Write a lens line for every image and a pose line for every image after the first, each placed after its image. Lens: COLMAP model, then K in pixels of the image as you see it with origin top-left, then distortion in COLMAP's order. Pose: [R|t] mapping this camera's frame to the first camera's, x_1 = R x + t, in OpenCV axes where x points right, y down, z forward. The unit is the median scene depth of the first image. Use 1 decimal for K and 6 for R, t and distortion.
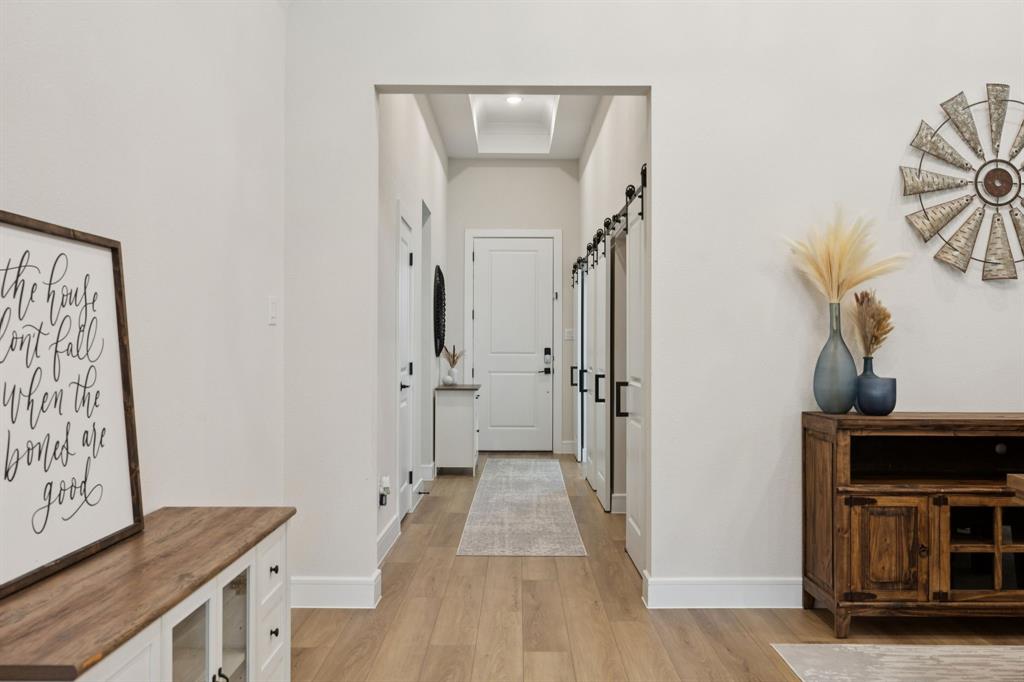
lens RADIAL K [[964.7, 0, 512.0], [0, 964.7, 341.0], [0, 0, 1]] dist [-0.004920, -0.003441]
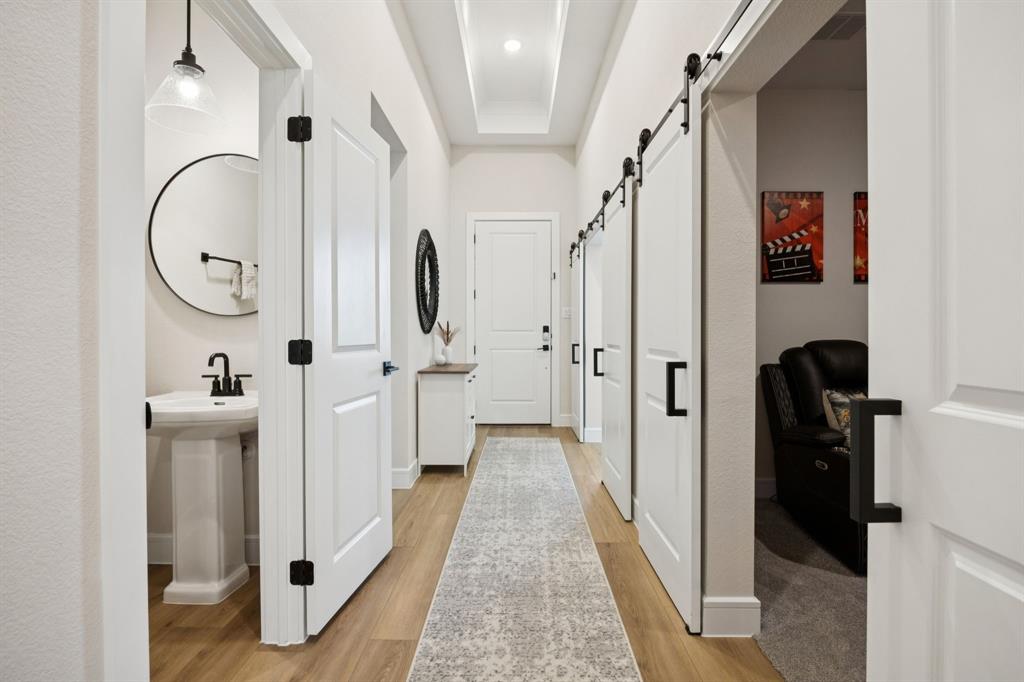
lens RADIAL K [[458.2, 0, 512.0], [0, 458.2, 341.0], [0, 0, 1]] dist [0.000211, -0.000035]
pose [[0.999965, -0.003610, -0.007550, 0.008046], [0.003786, 0.999718, 0.023451, 0.025643], [0.007463, -0.023479, 0.999696, 1.100693]]
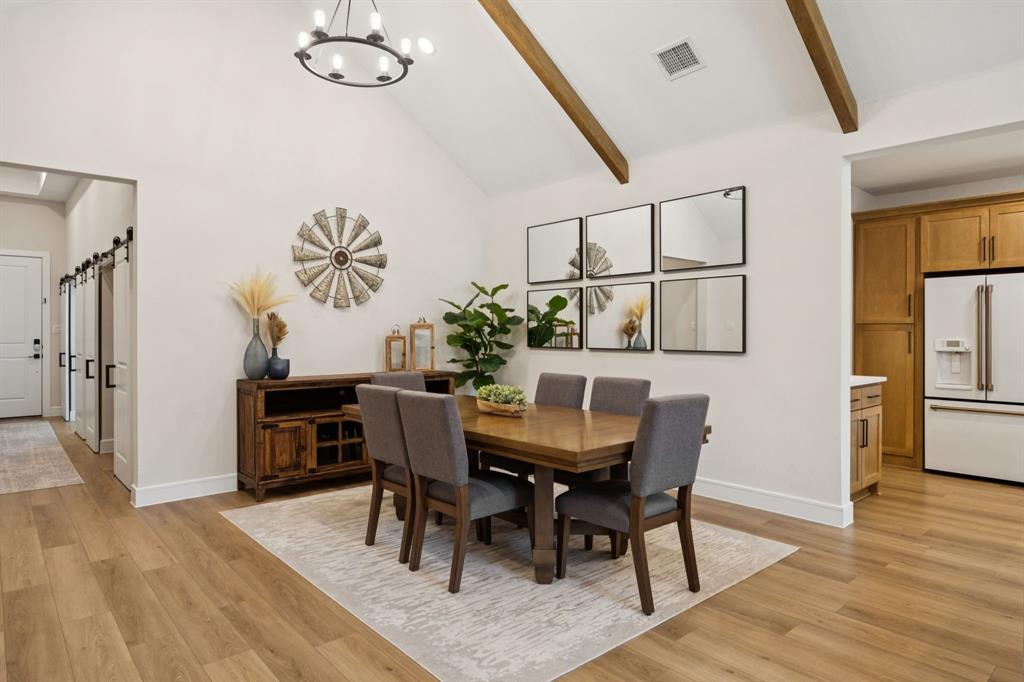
lens RADIAL K [[594.4, 0, 512.4], [0, 594.4, 334.6], [0, 0, 1]] dist [-0.002052, -0.001716]
pose [[0.745725, -0.003897, 0.666243, -0.043453], [-0.002666, 0.999957, 0.008833, -0.018132], [-0.666249, -0.008363, 0.745683, -0.134998]]
